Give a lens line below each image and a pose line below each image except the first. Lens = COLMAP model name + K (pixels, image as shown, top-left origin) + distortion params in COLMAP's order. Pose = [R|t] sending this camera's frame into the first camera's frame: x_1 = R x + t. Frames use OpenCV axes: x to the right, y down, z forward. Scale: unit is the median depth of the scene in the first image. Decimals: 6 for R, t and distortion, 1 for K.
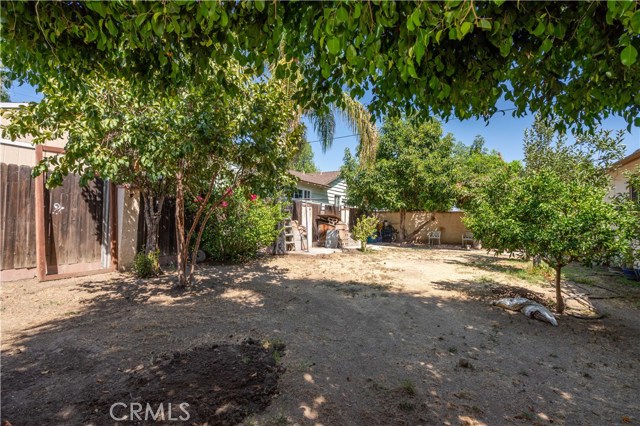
lens RADIAL K [[289.4, 0, 320.9], [0, 289.4, 214.3], [0, 0, 1]] dist [-0.003086, 0.000728]
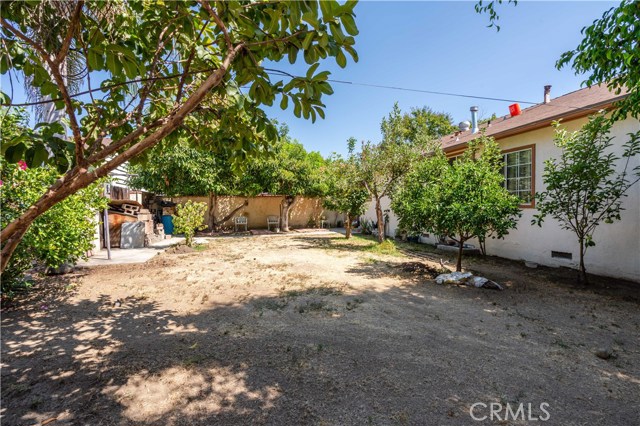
lens RADIAL K [[289.4, 0, 319.4], [0, 289.4, 211.3], [0, 0, 1]] dist [-0.003086, 0.000728]
pose [[0.688068, -0.034889, 0.724807, -0.156794], [0.005957, 0.999081, 0.042436, 0.001701], [-0.725622, -0.024881, 0.687644, 0.206688]]
